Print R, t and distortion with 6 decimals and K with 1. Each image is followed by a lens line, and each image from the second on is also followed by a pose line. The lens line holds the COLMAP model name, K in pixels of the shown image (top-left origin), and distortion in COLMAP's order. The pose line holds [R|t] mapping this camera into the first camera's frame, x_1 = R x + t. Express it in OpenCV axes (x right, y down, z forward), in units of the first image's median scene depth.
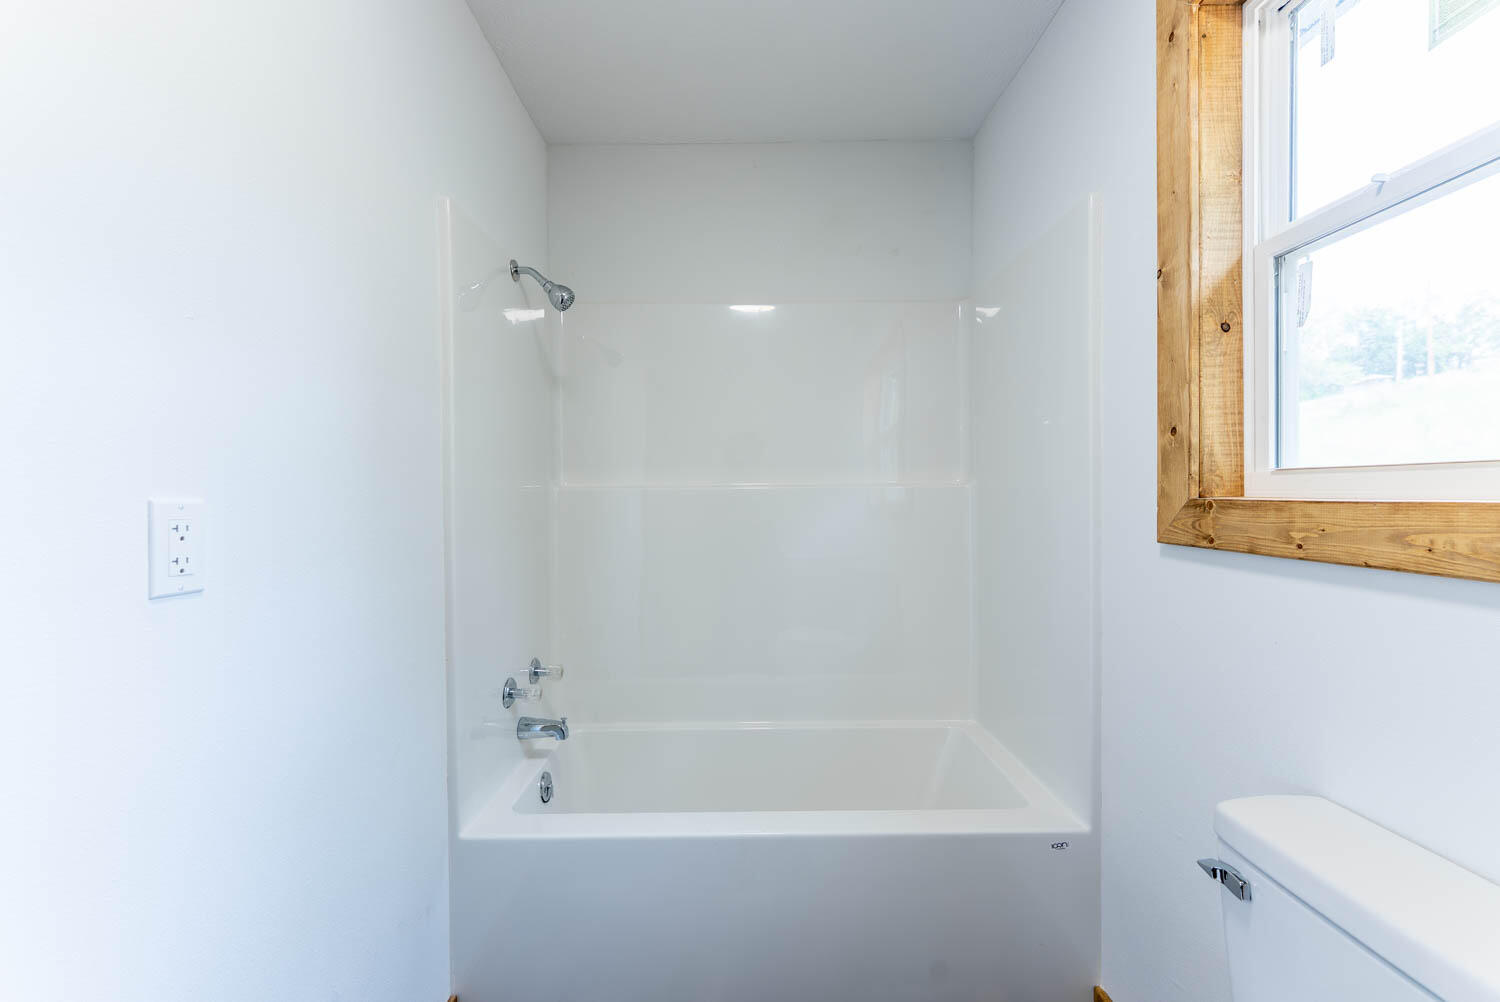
lens RADIAL K [[617.6, 0, 745.3], [0, 617.6, 504.2], [0, 0, 1]] dist [-0.001131, -0.000616]
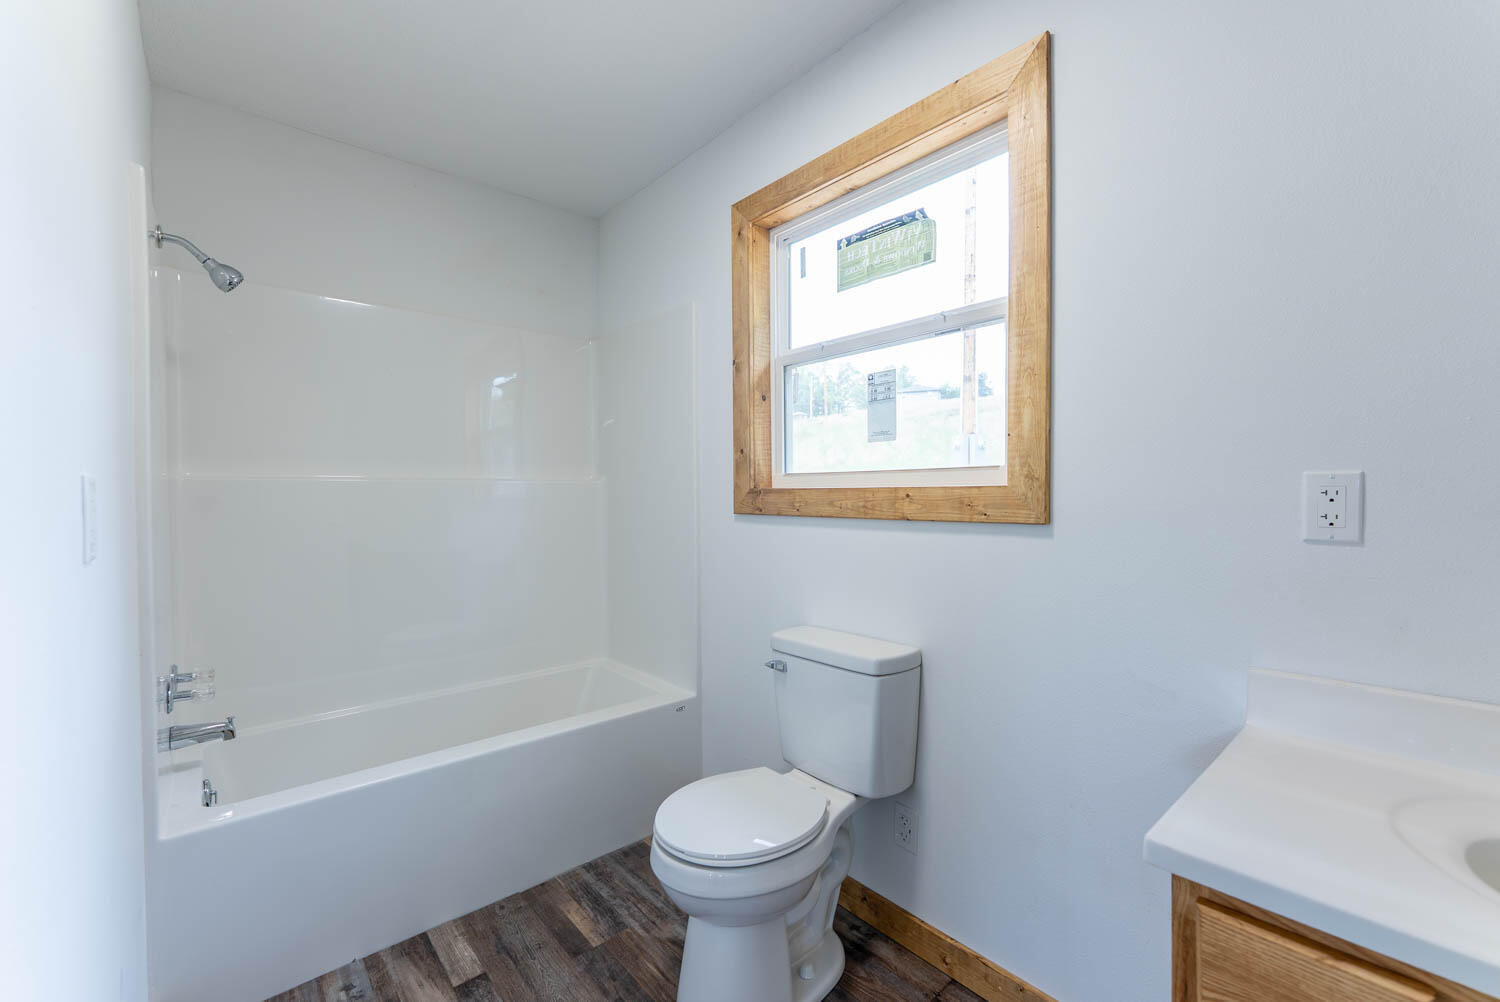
lens RADIAL K [[617.6, 0, 745.3], [0, 617.6, 504.2], [0, 0, 1]] dist [-0.001131, -0.000616]
pose [[0.759351, -0.007597, 0.650637, -0.495523], [0.008419, 0.999963, 0.001850, 0.034105], [-0.650627, 0.004073, 0.759387, -0.396276]]
